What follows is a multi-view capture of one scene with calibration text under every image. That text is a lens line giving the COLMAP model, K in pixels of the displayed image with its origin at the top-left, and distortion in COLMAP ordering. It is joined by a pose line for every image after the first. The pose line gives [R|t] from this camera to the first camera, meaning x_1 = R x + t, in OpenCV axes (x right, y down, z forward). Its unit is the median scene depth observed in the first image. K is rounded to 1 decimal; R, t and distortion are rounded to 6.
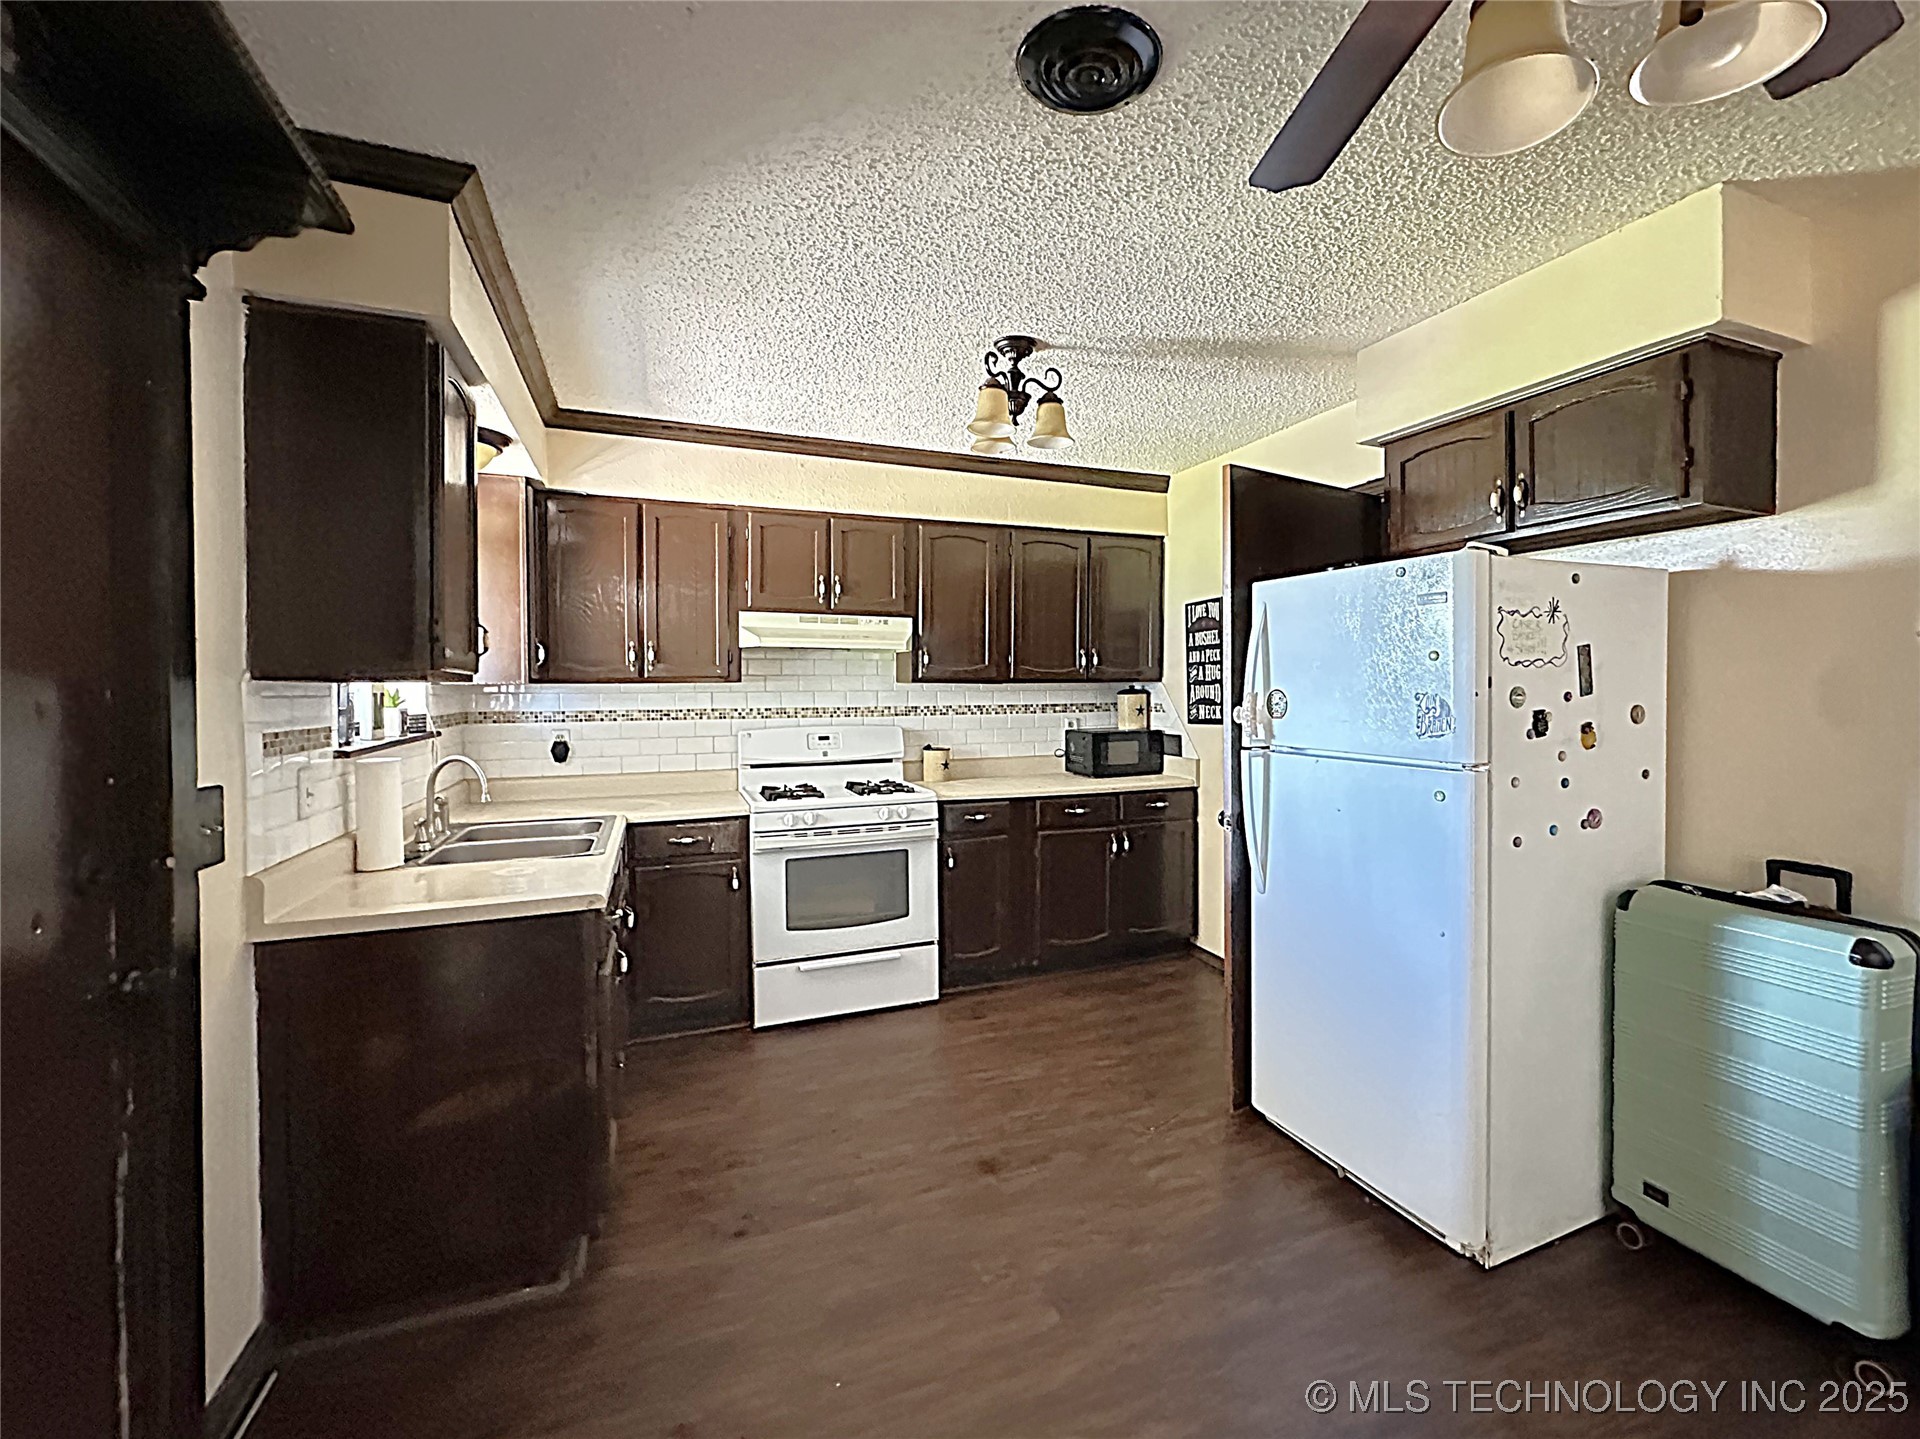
lens RADIAL K [[839.4, 0, 1025.8], [0, 839.4, 706.5], [0, 0, 1]] dist [-0.001654, -0.000135]
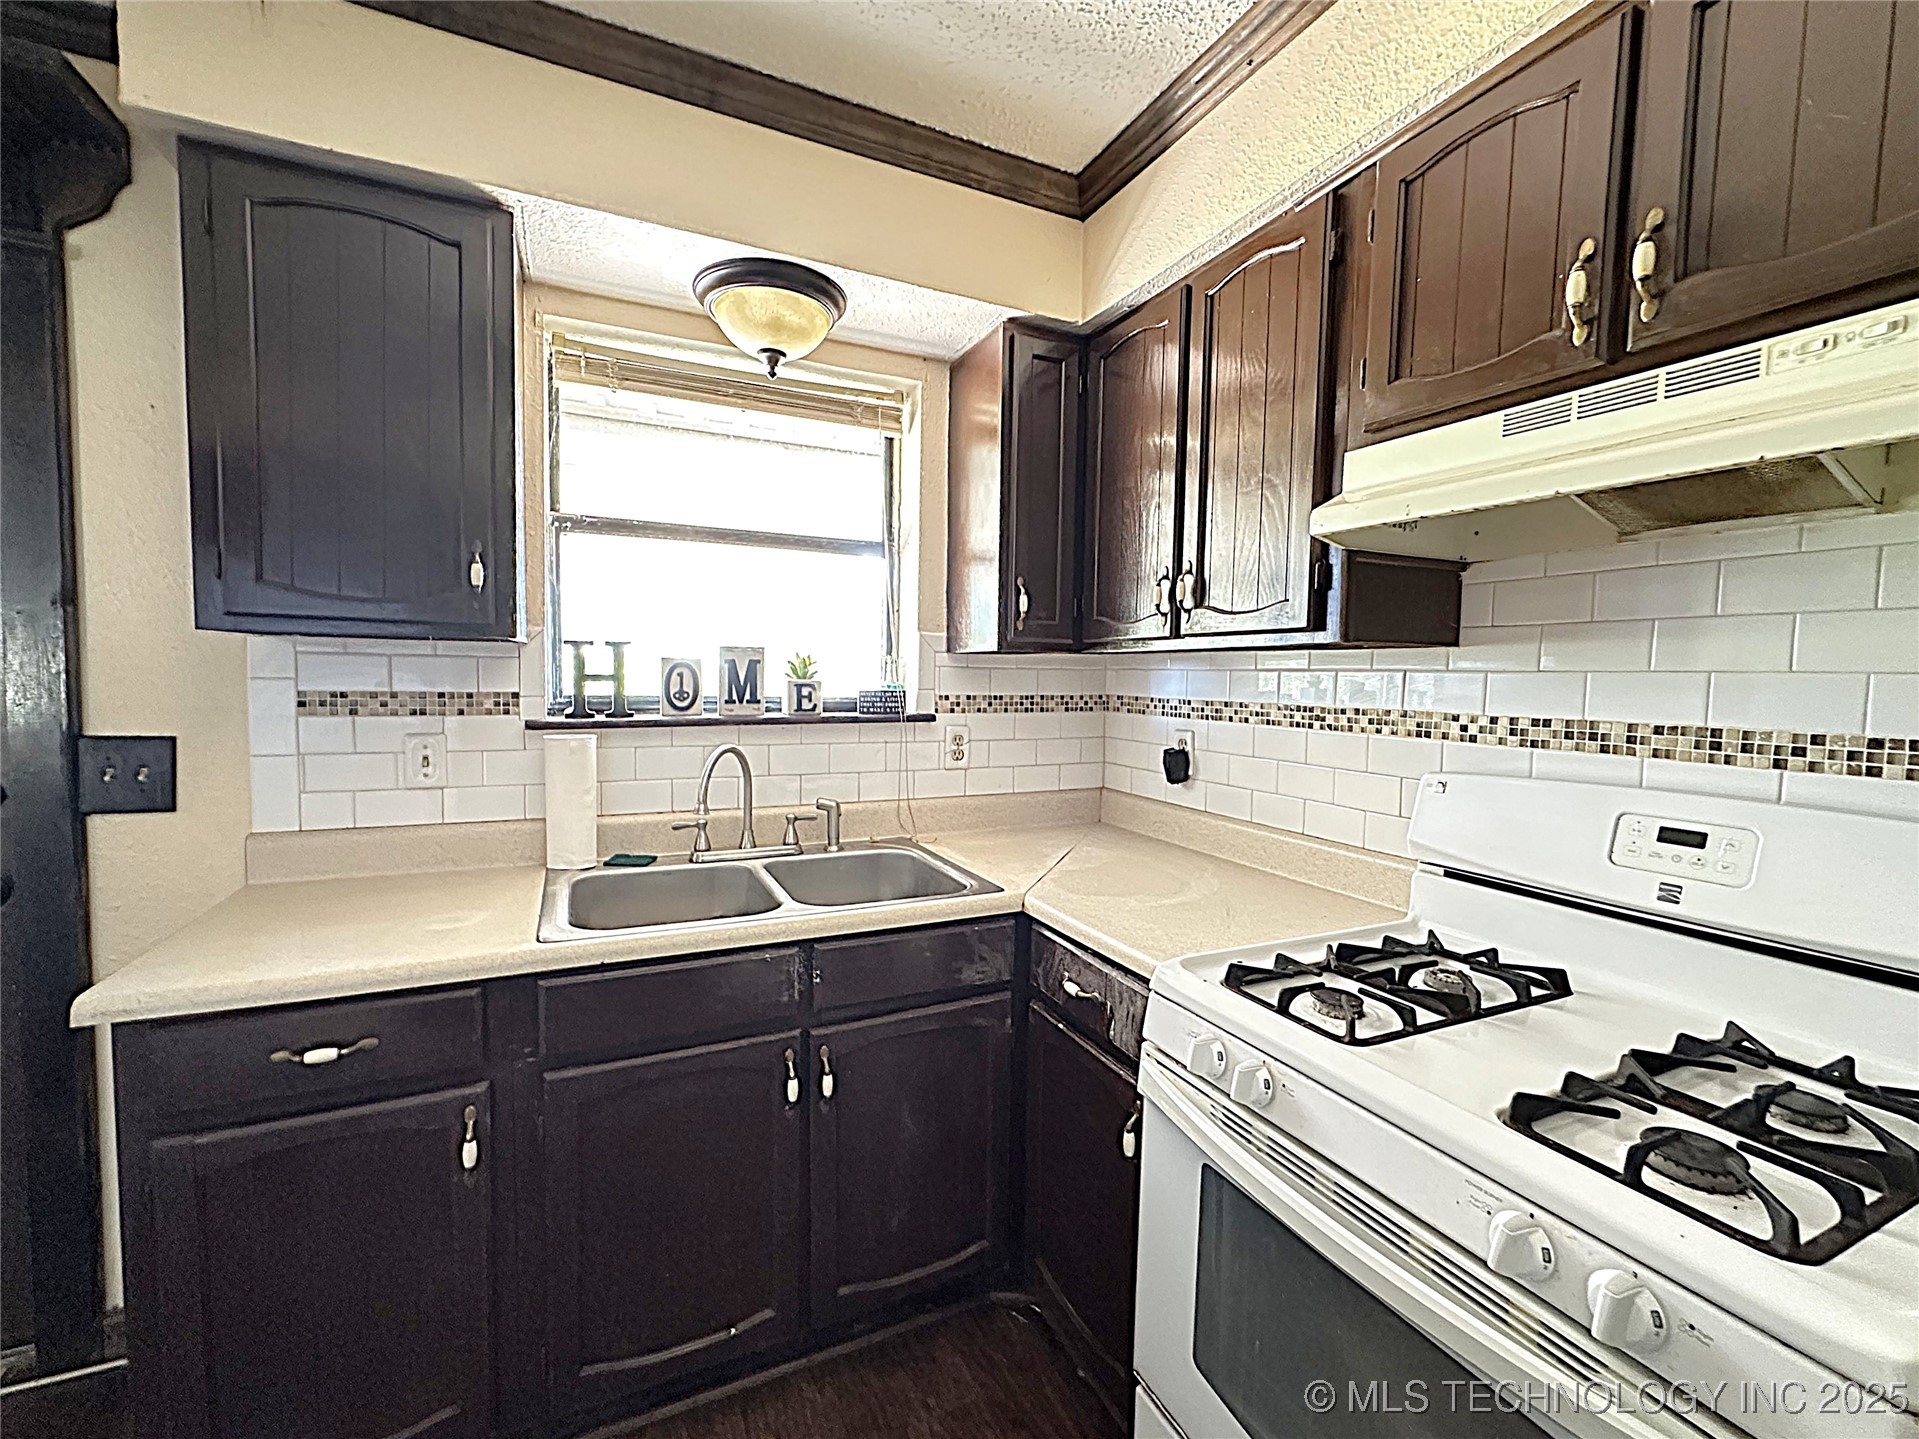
lens RADIAL K [[816.2, 0, 959.5], [0, 816.2, 719.5], [0, 0, 1]] dist [0.000530, 0.000065]
pose [[0.030895, 0.060340, -0.997700, 0.024557], [-0.032576, 0.997707, 0.059331, -0.009684], [0.998992, 0.030668, 0.032790, 0.805420]]
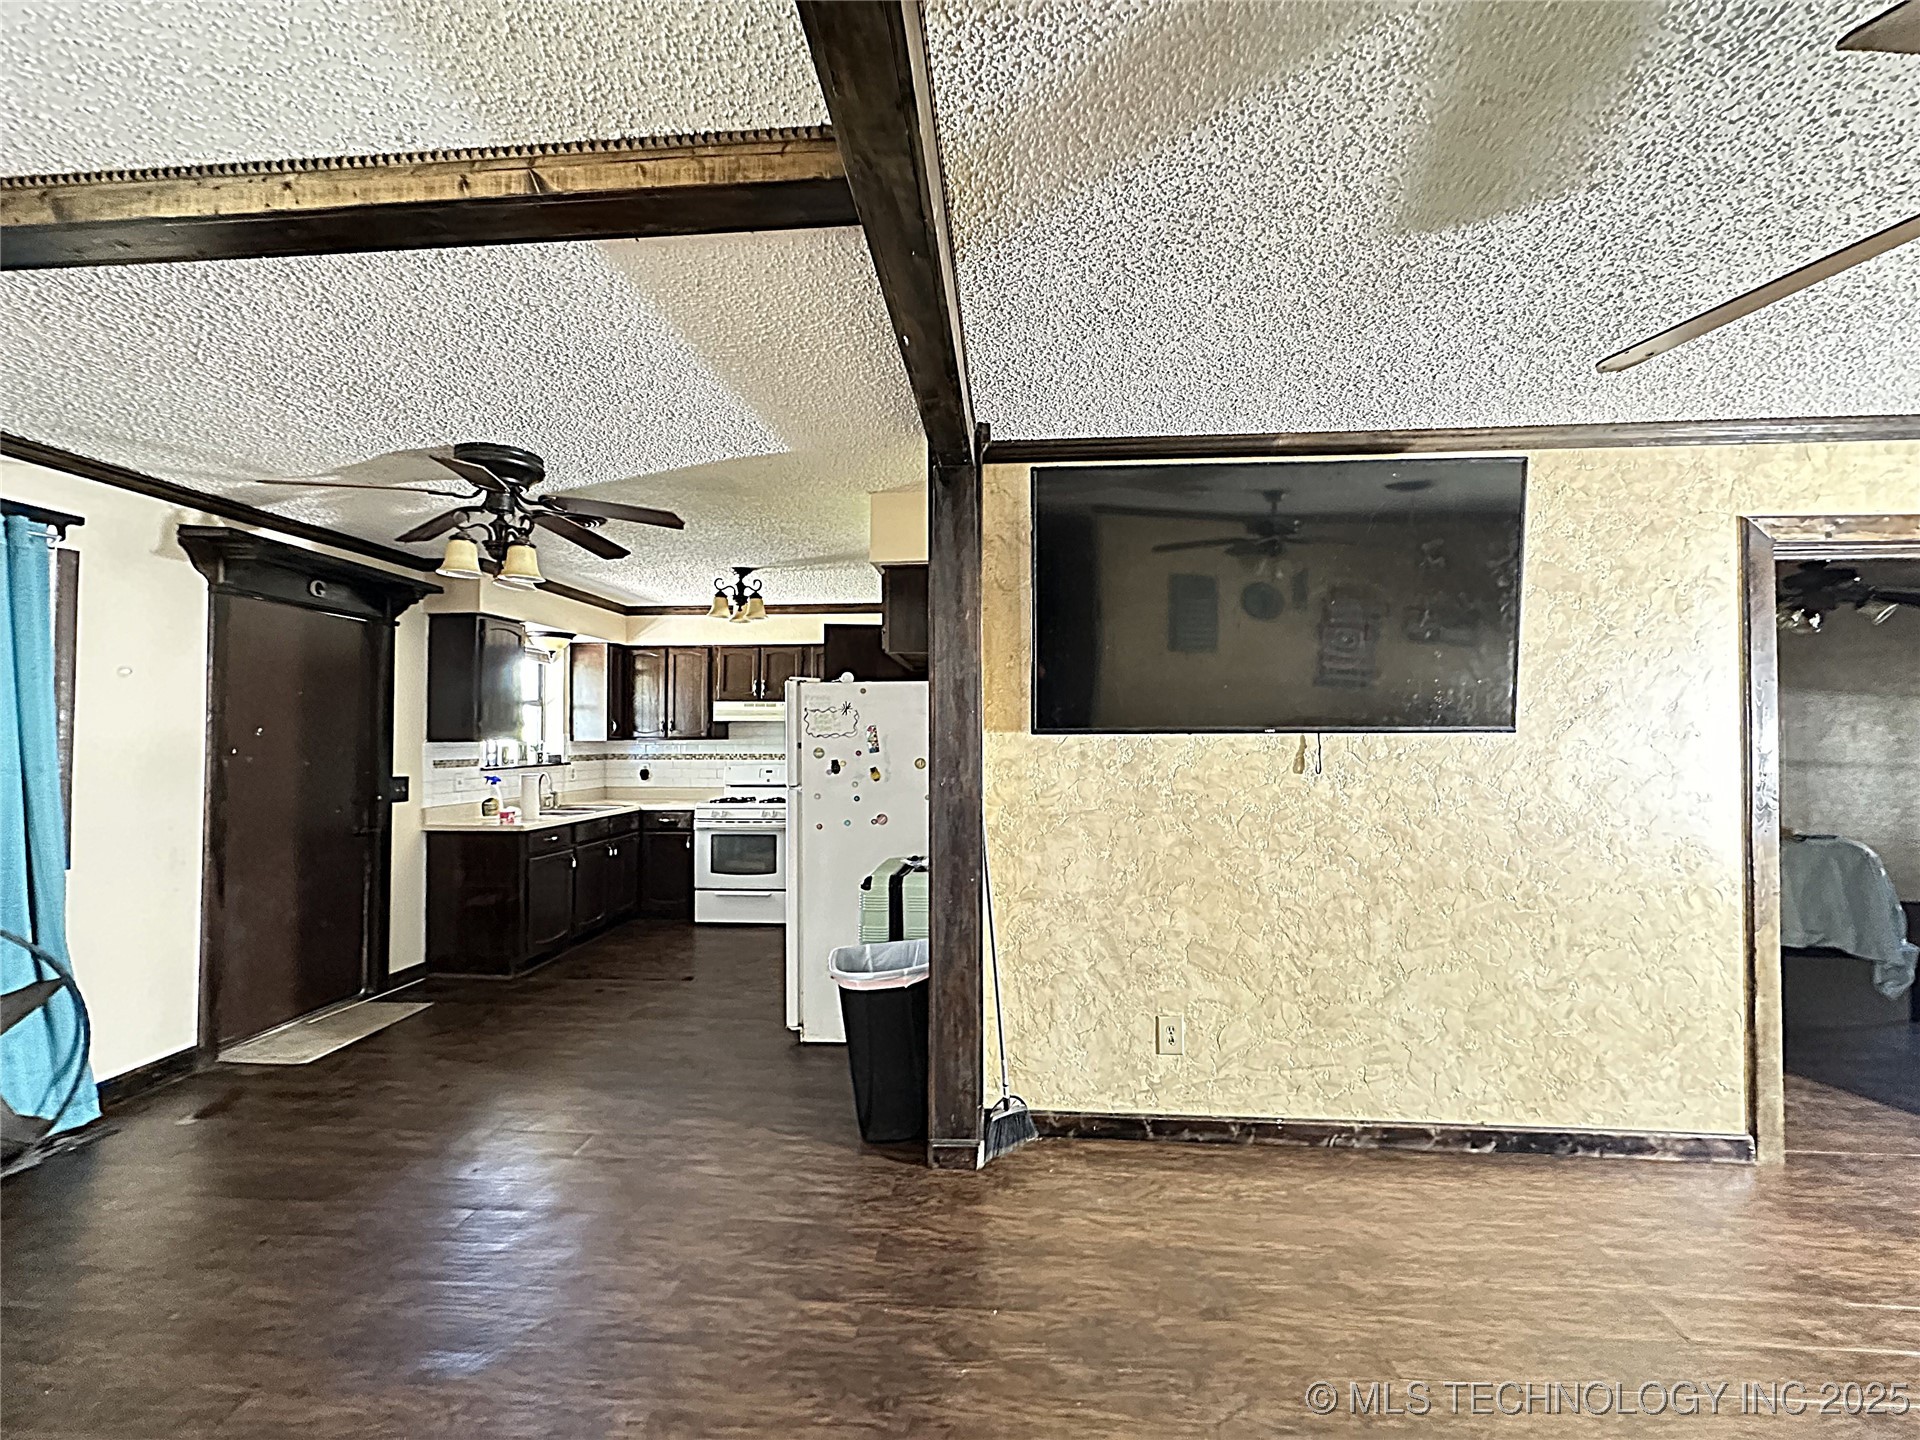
lens RADIAL K [[767.0, 0, 961.2], [0, 767.0, 721.3], [0, 0, 1]] dist [-0.001957, 0.000257]
pose [[0.884828, -0.009680, -0.465818, 0.919042], [-0.007503, 0.999359, -0.035018, -0.013766], [0.465858, 0.034480, 0.884187, -0.241440]]
